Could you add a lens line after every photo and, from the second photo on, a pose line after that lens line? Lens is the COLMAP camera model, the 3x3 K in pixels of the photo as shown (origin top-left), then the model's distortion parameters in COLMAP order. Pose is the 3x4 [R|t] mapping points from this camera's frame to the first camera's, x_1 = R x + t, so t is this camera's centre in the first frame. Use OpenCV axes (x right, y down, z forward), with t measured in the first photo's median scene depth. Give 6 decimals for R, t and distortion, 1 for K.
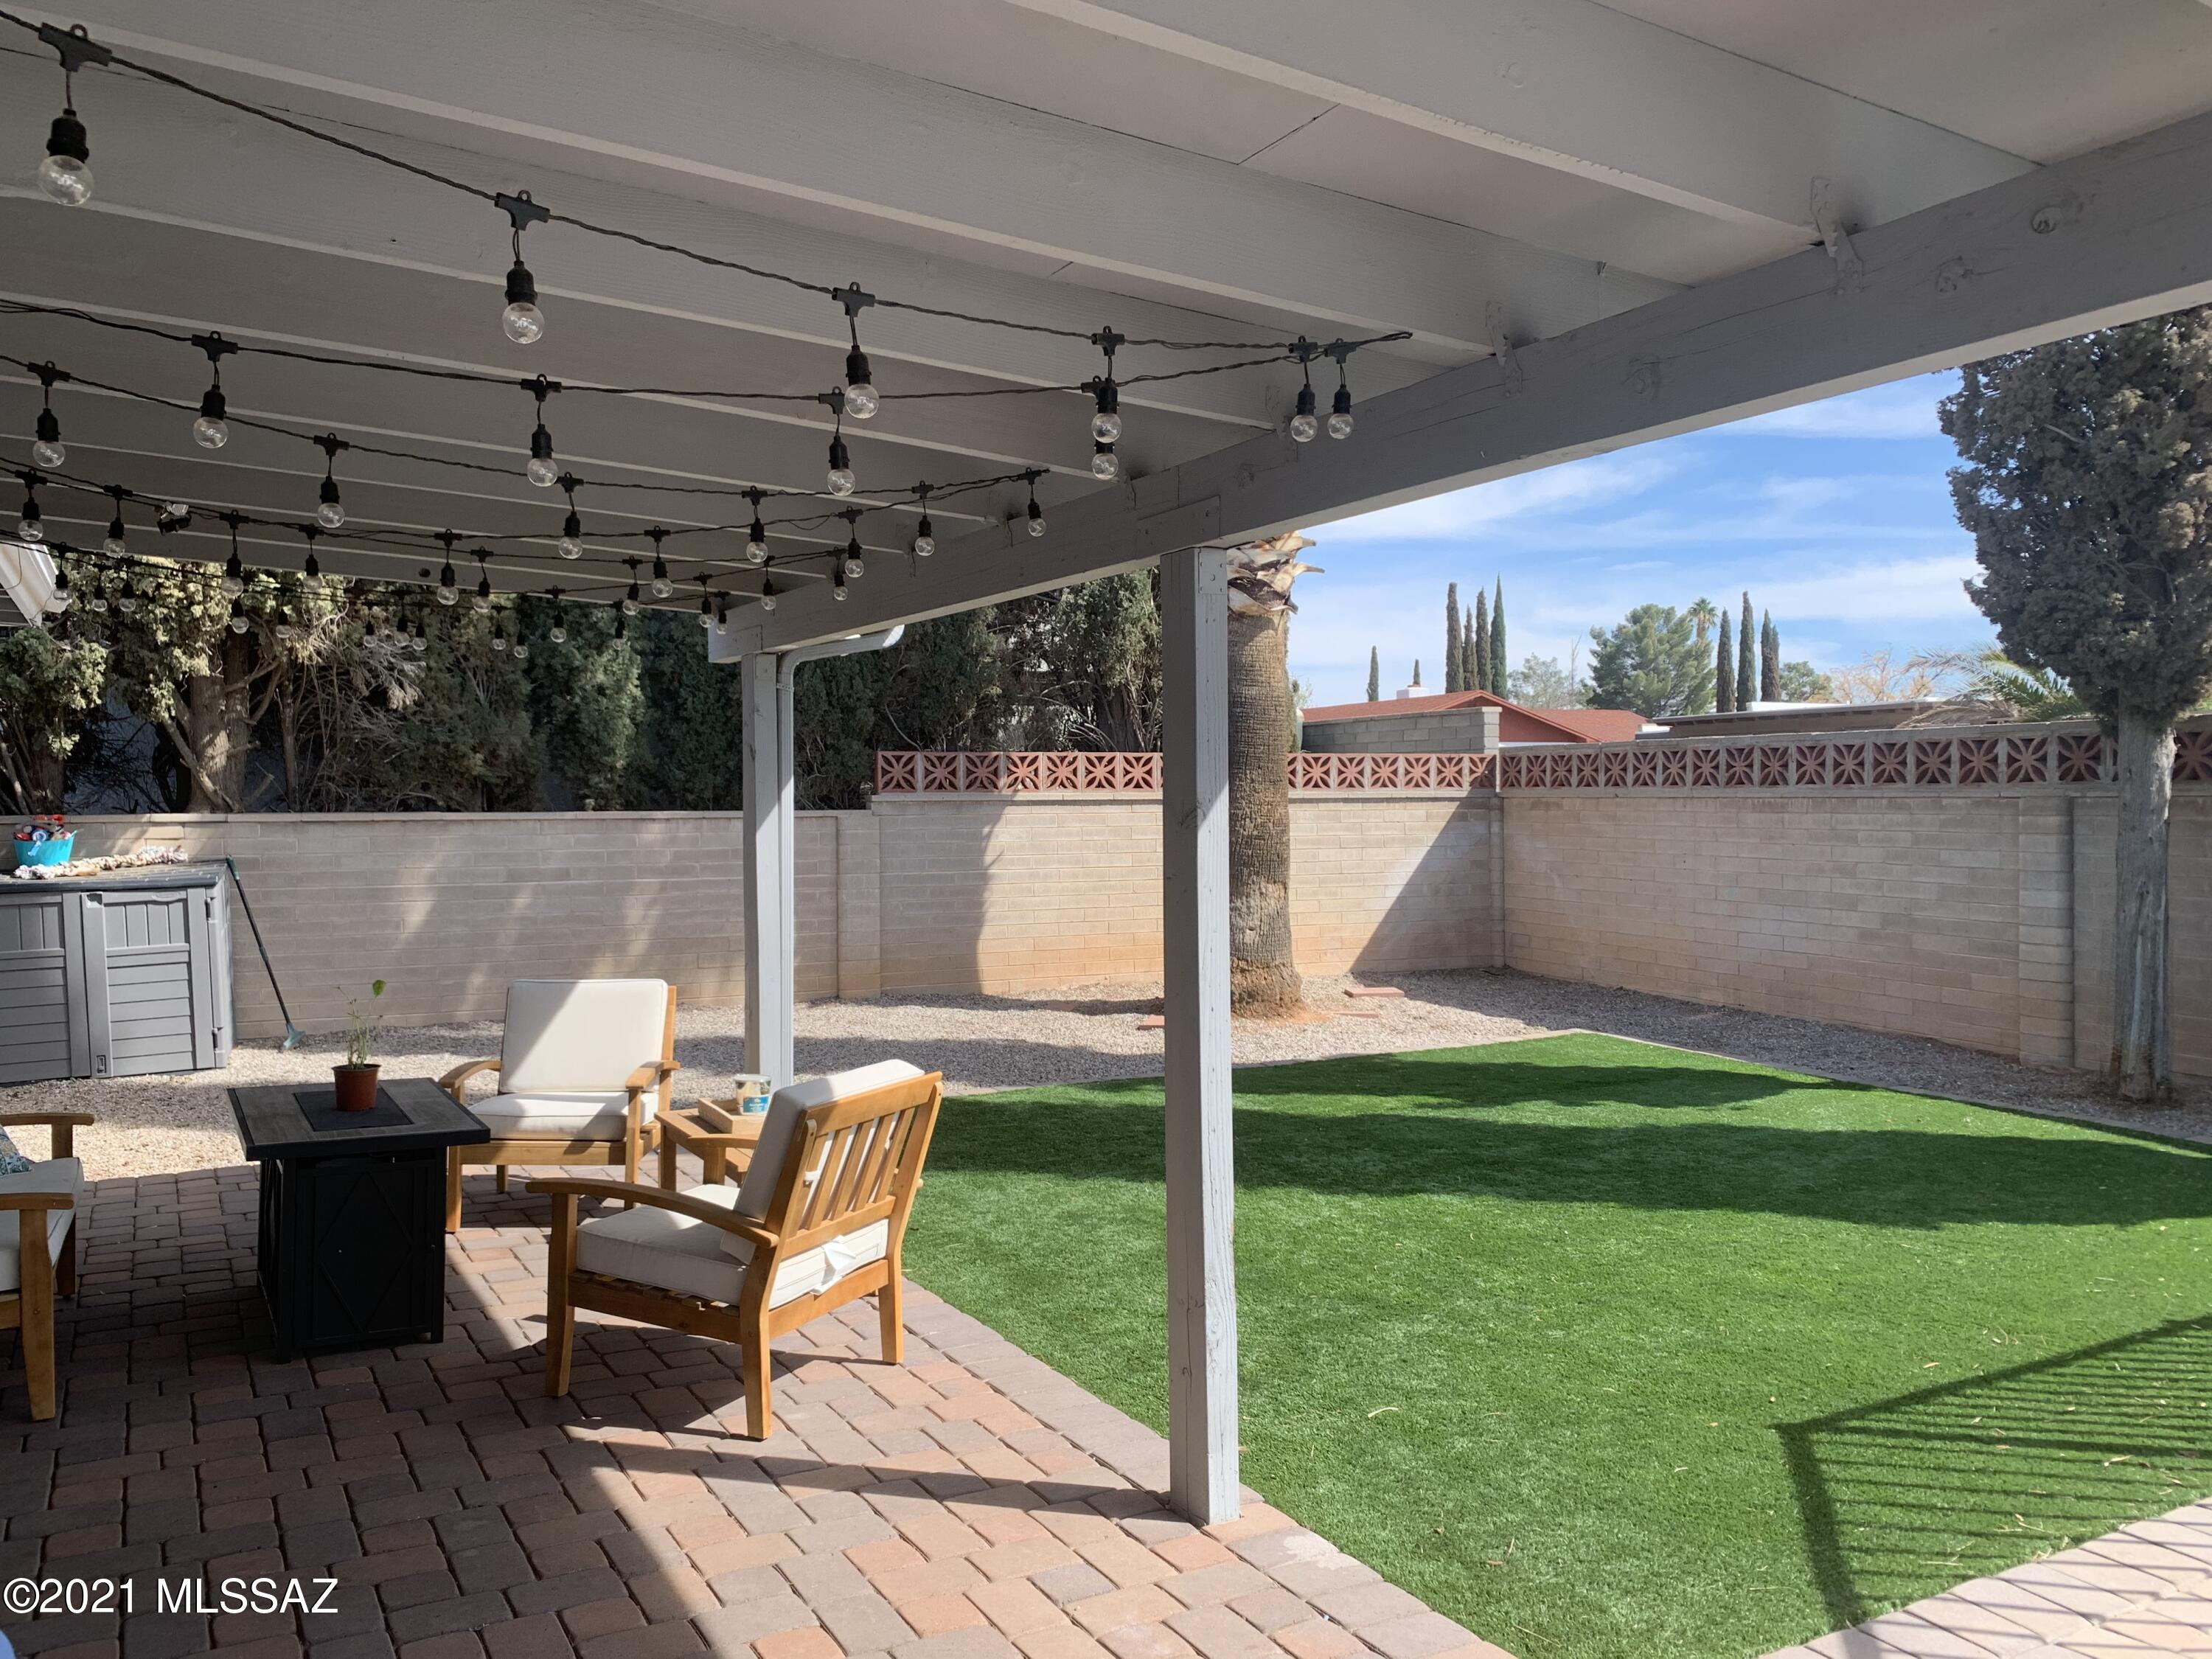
lens RADIAL K [[1678.6, 0, 1079.1], [0, 1678.6, 814.0], [0, 0, 1]] dist [0.060709, -0.081425]
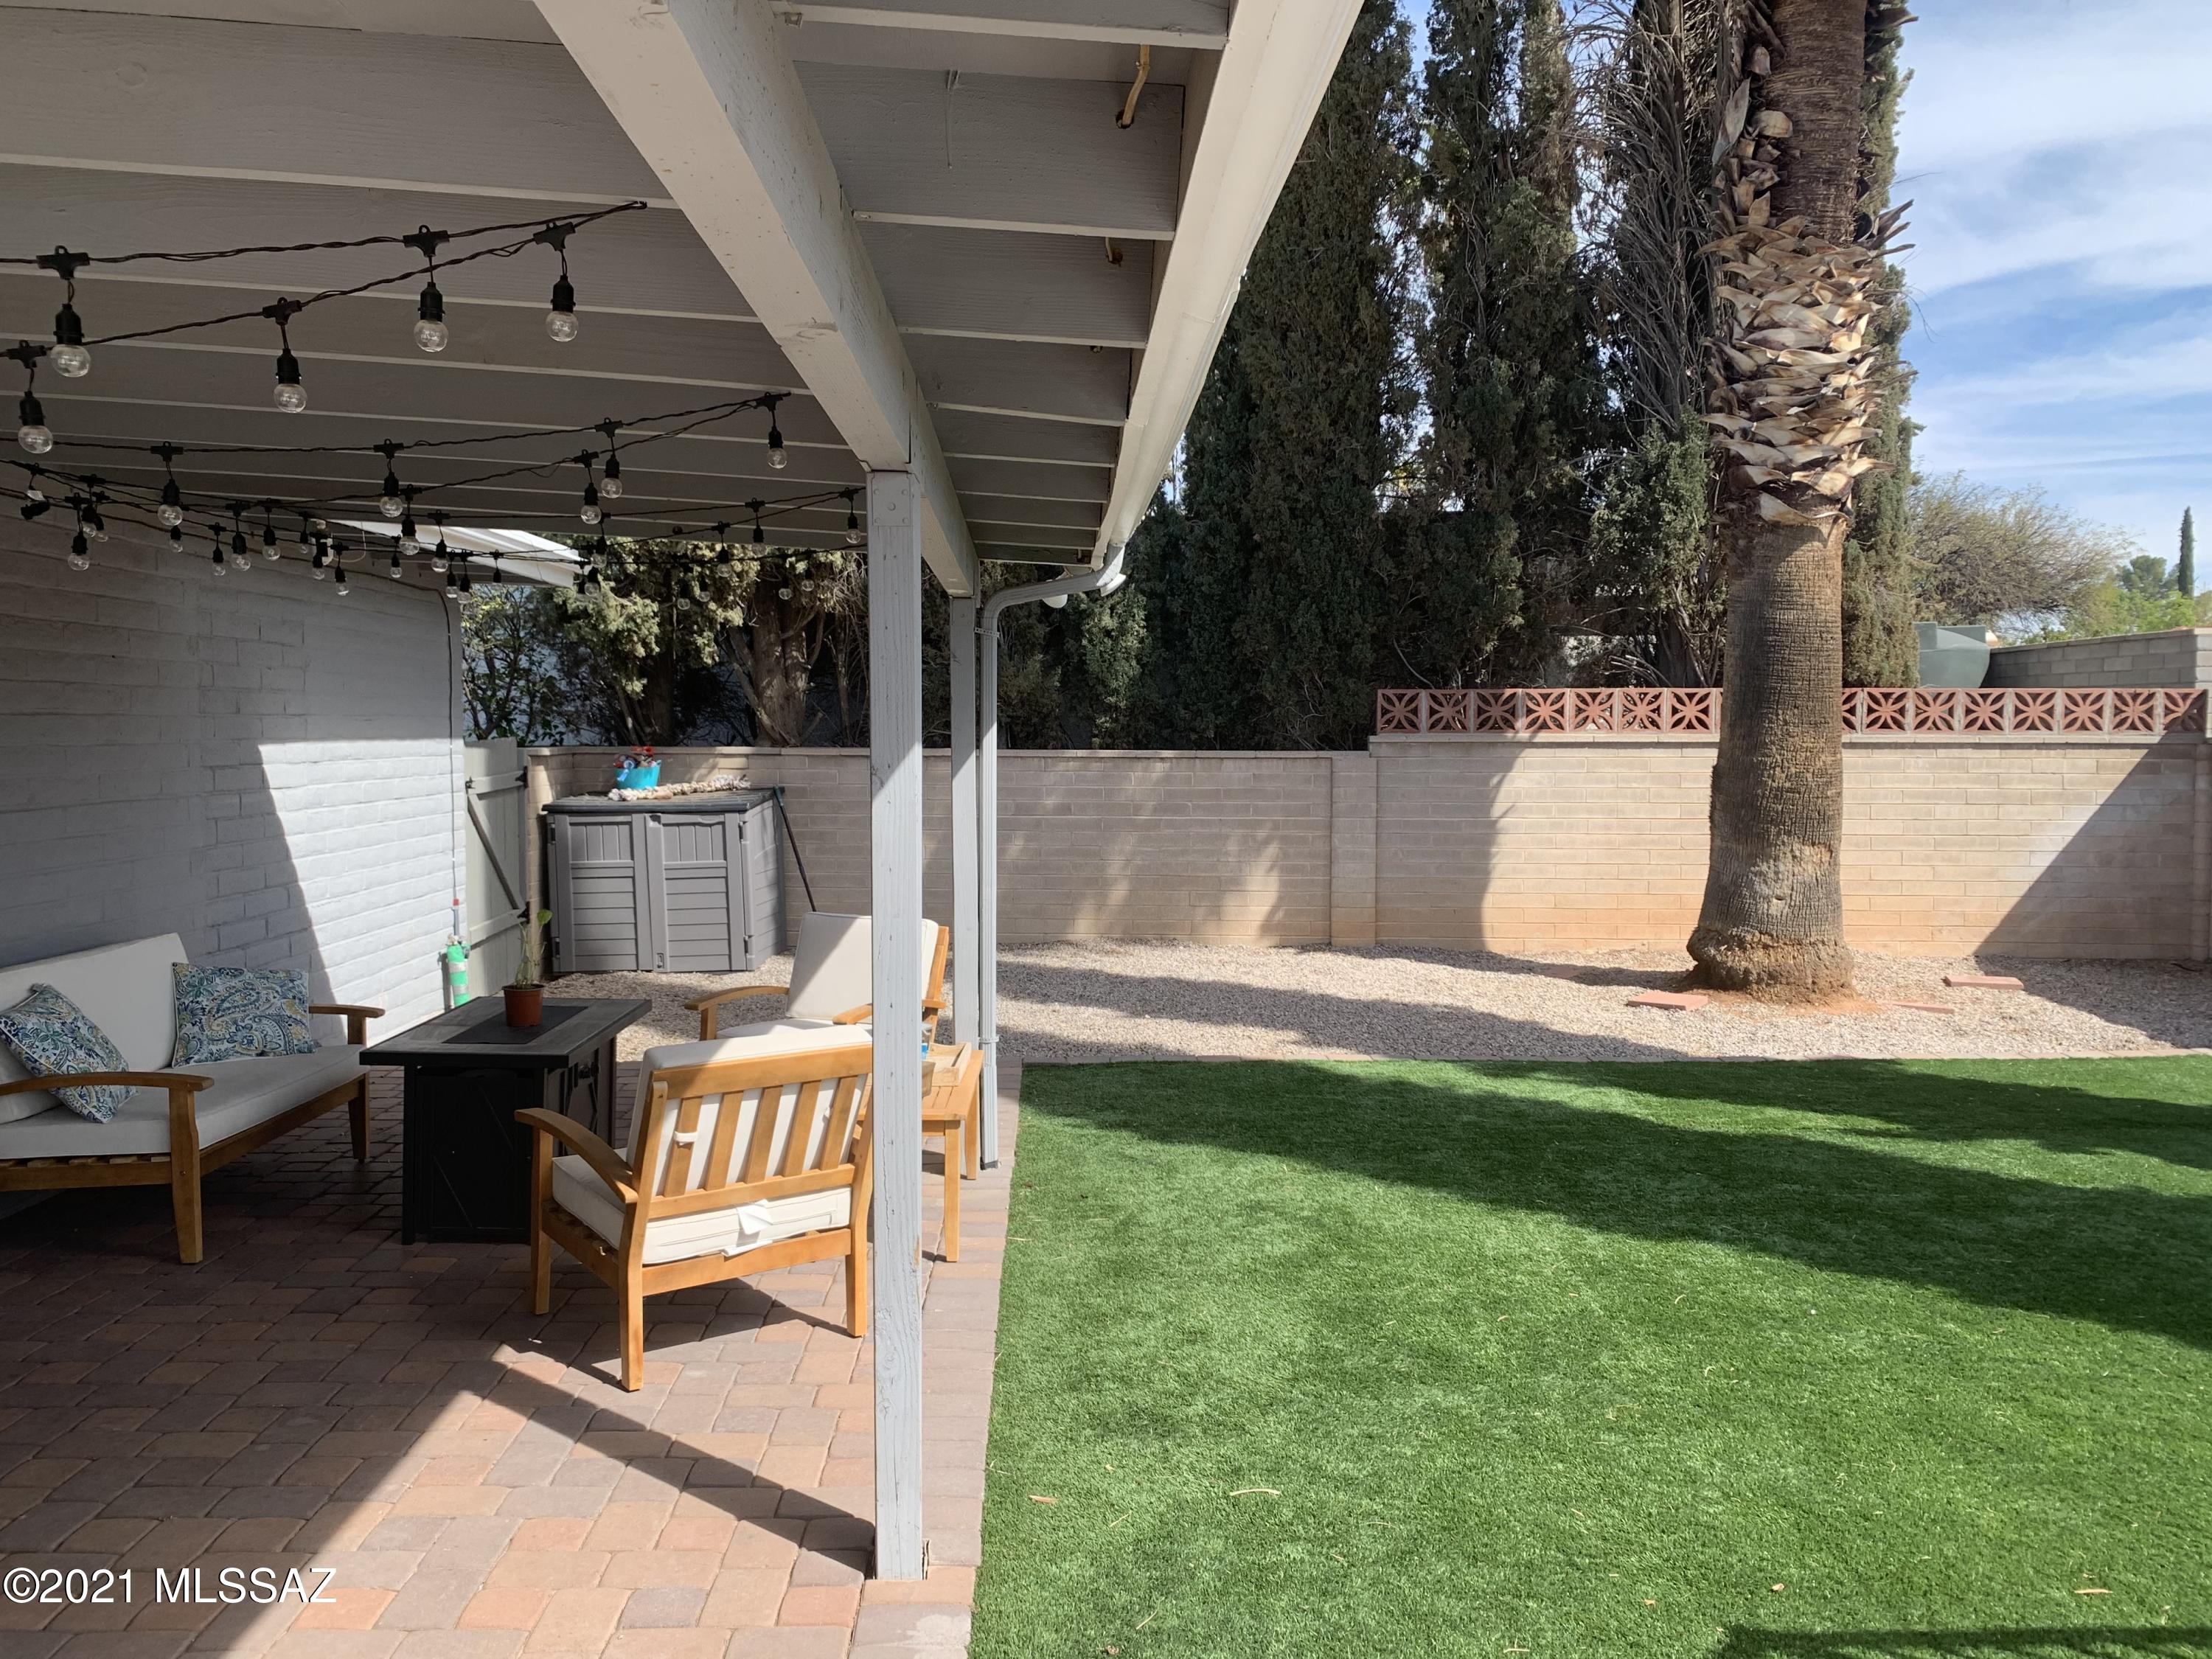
lens RADIAL K [[1678.6, 0, 1100.7], [0, 1678.6, 813.2], [0, 0, 1]] dist [0.060709, -0.081425]
pose [[0.893694, 0.030384, -0.447648, 0.235388], [-0.012243, 0.998984, 0.043365, -0.009255], [0.448511, -0.033274, 0.893158, 0.112438]]
